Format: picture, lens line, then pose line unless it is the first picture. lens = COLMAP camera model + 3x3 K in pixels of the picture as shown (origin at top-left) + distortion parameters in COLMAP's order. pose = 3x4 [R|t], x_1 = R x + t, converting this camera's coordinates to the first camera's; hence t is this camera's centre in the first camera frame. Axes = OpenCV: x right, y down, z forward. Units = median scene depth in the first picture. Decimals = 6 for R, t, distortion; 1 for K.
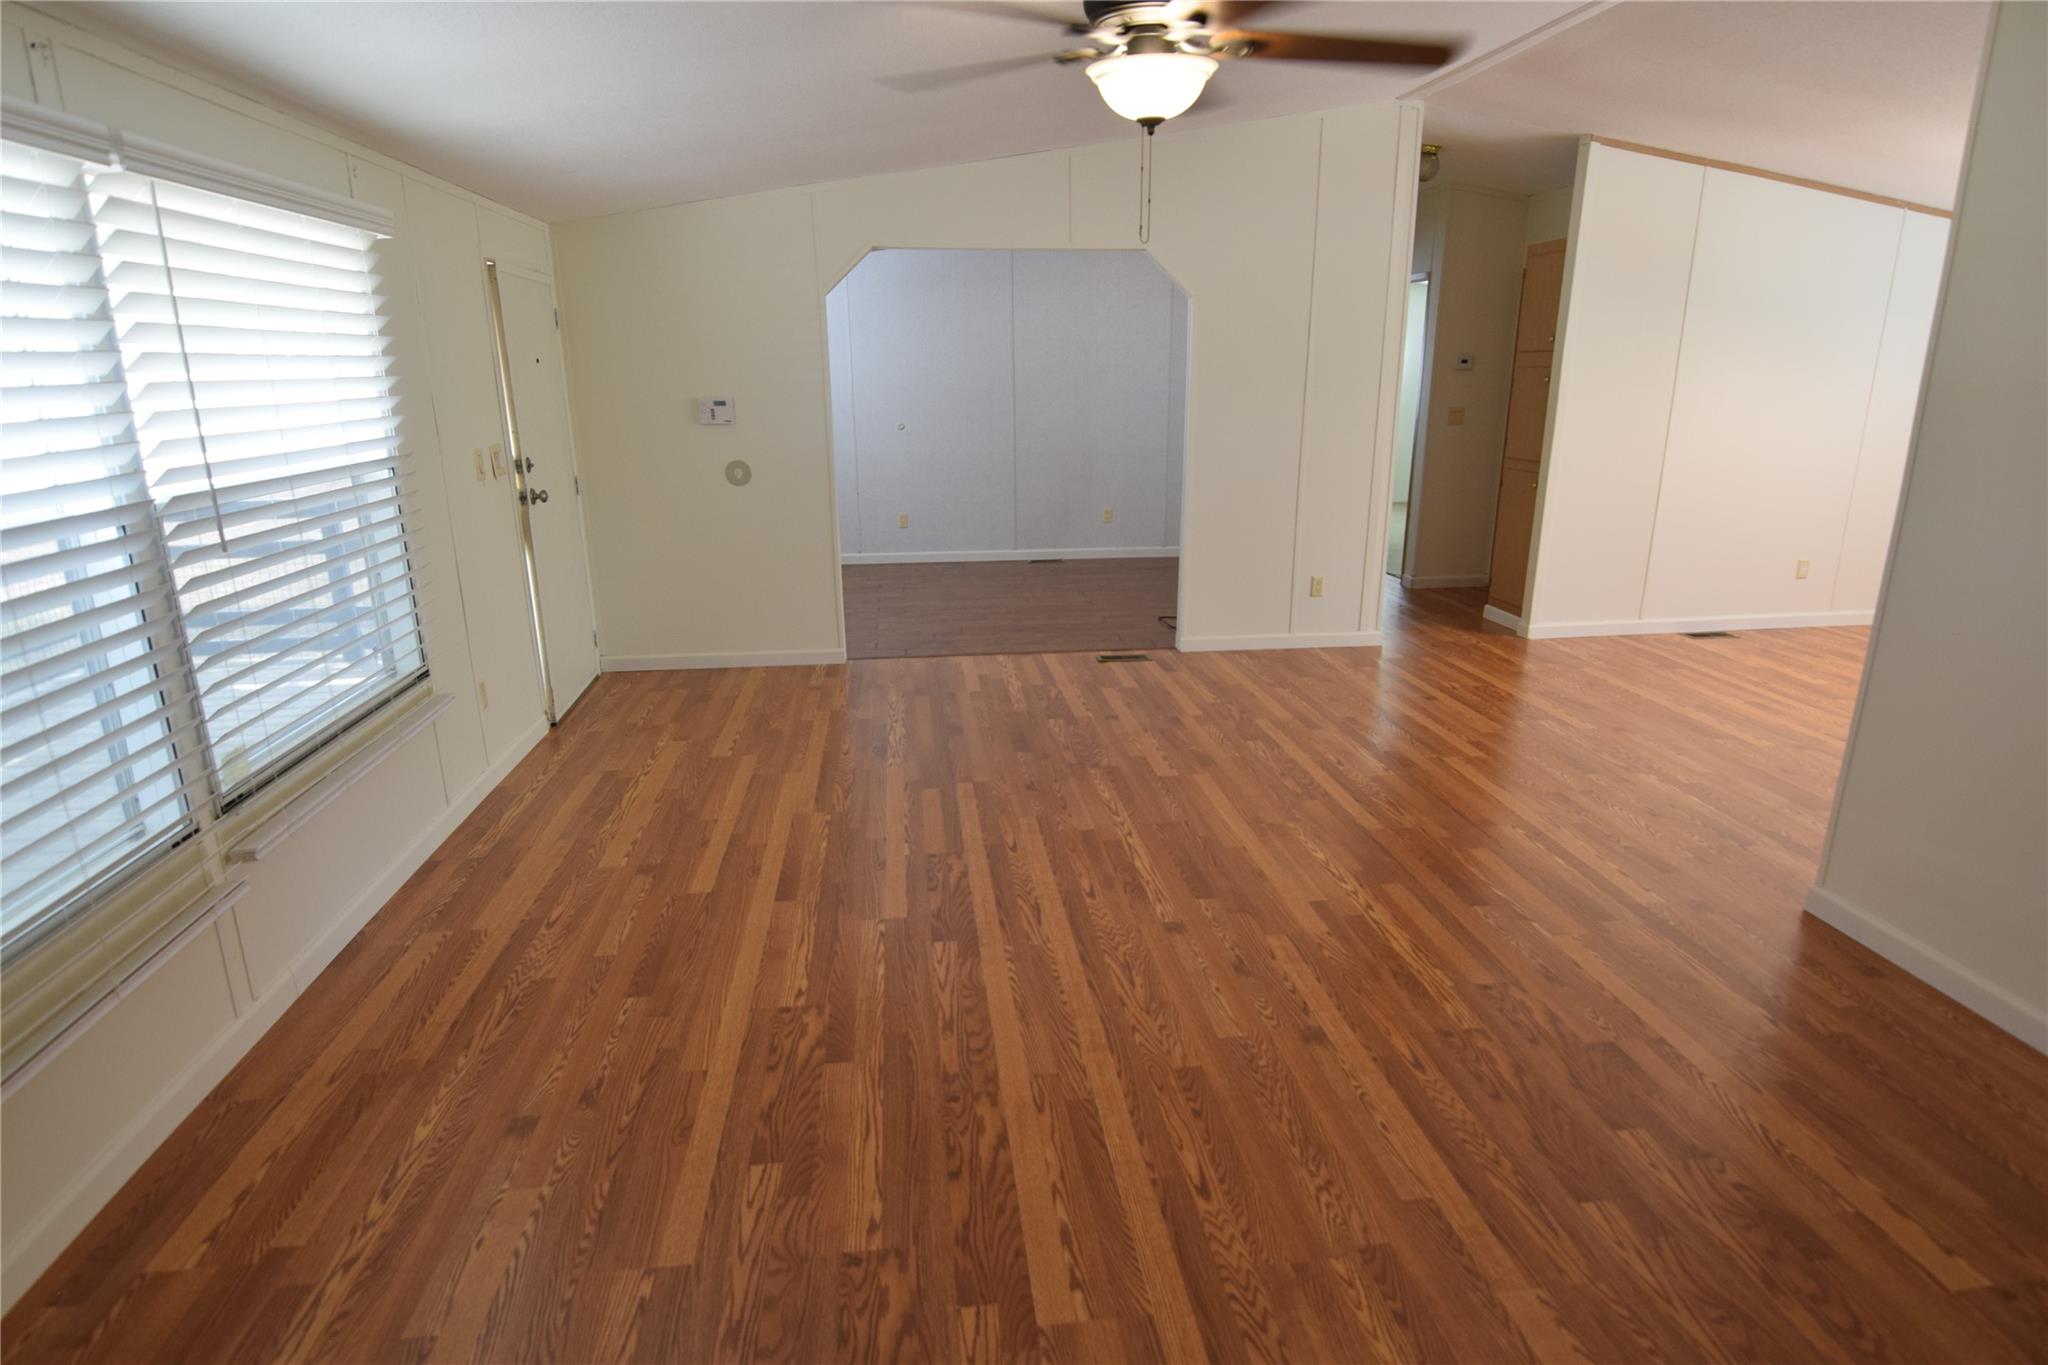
lens RADIAL K [[1096.7, 0, 1024.0], [0, 1096.7, 682.5], [0, 0, 1]] dist [0.001951, -0.001048]
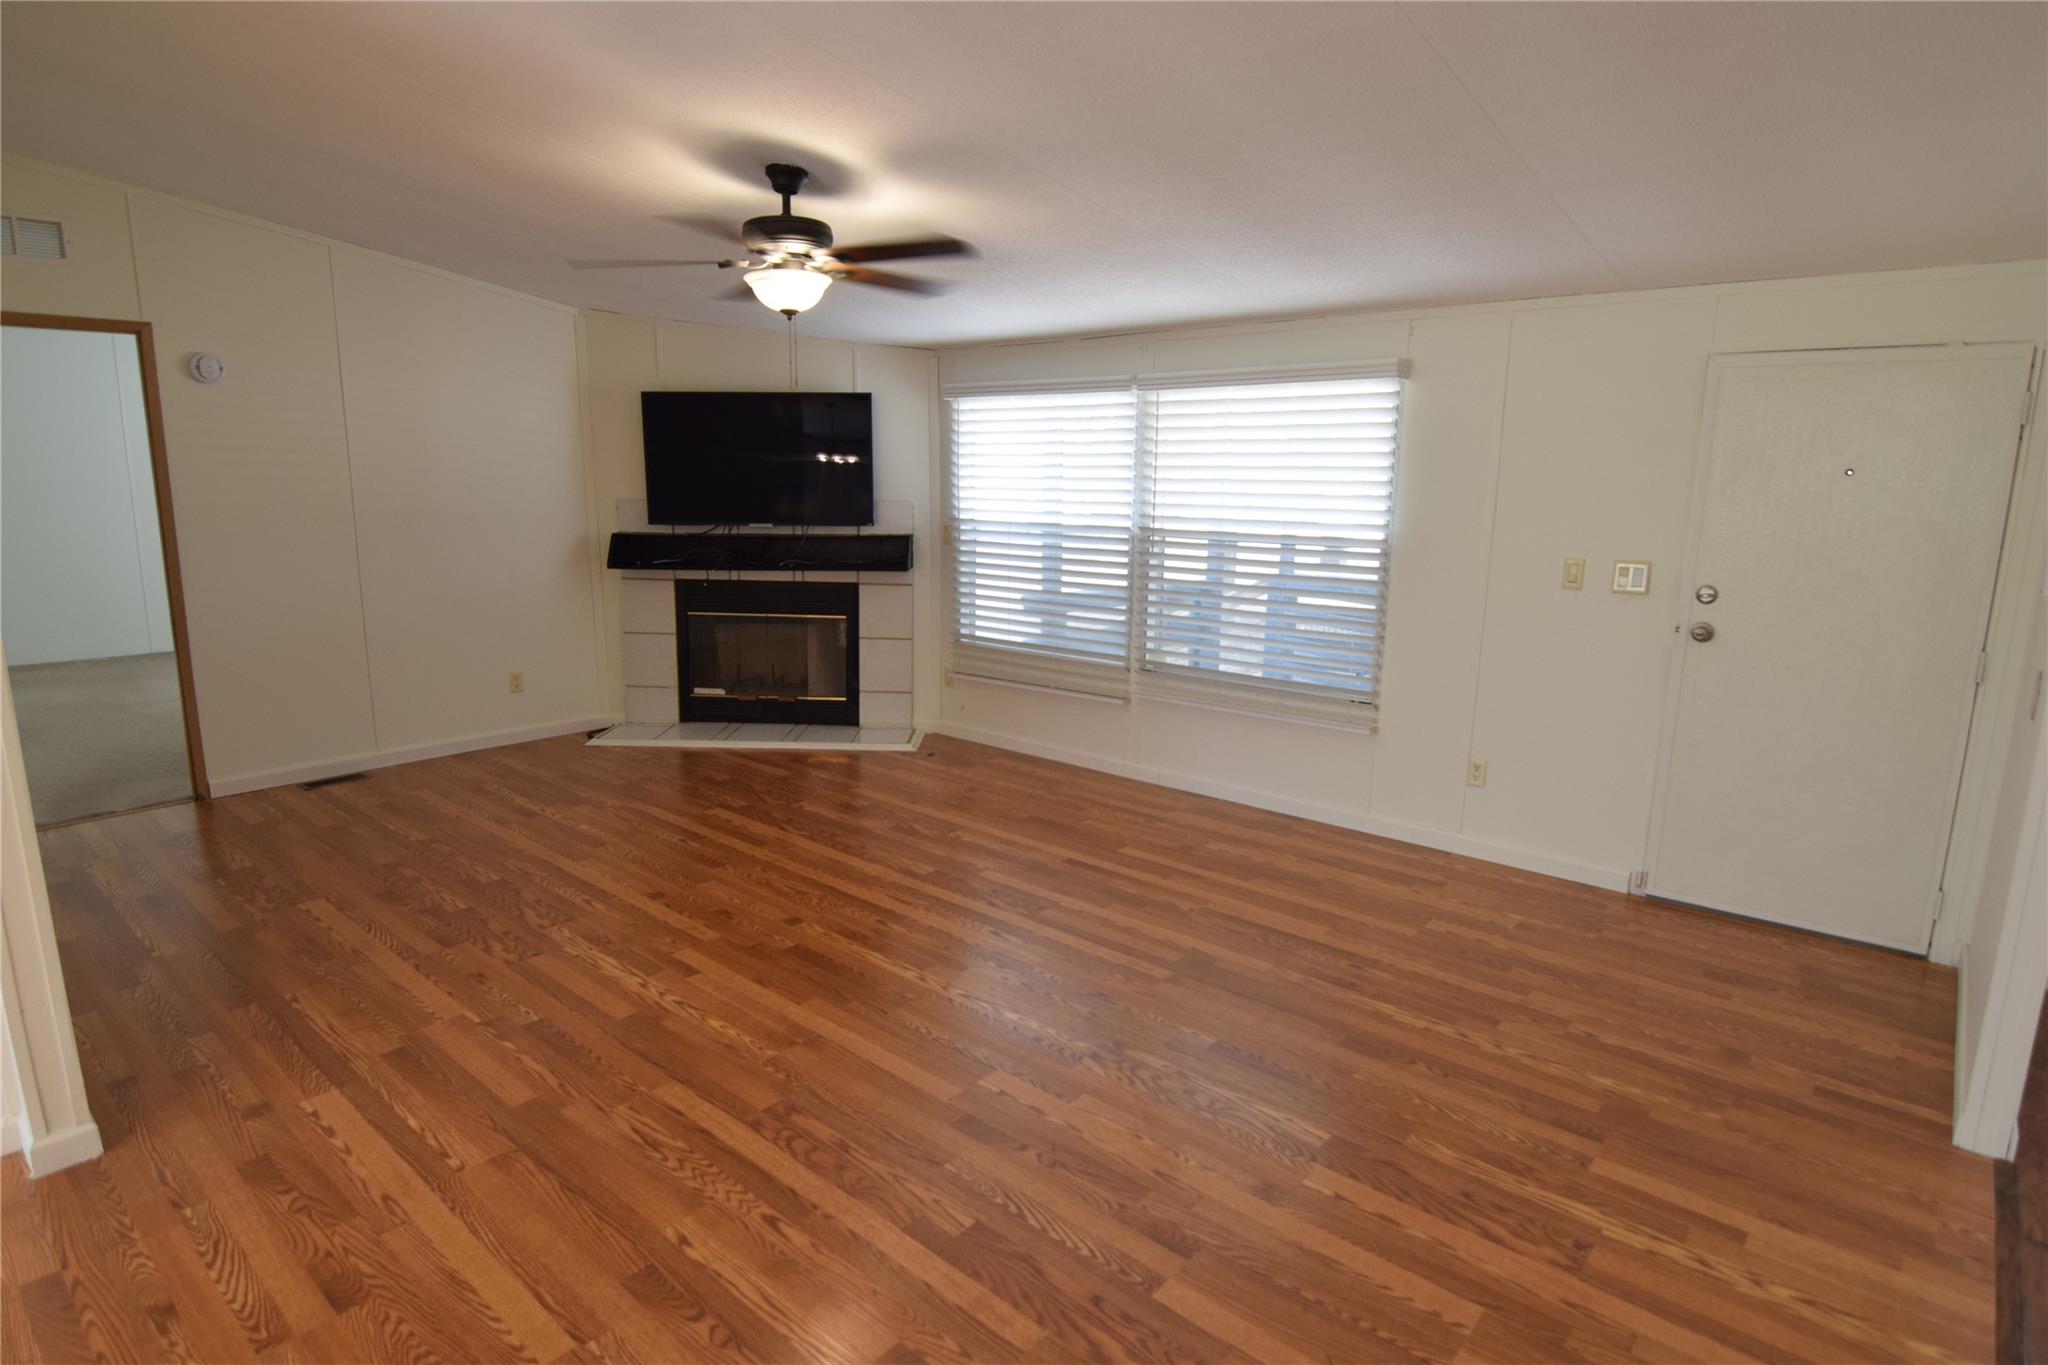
lens RADIAL K [[1096.7, 0, 1024.0], [0, 1096.7, 682.5], [0, 0, 1]] dist [0.001951, -0.001048]
pose [[-0.741036, 0.124460, -0.659830, 0.695728], [-0.191899, 0.902431, 0.385736, -0.518383], [0.643460, 0.412465, -0.644850, 1.780272]]
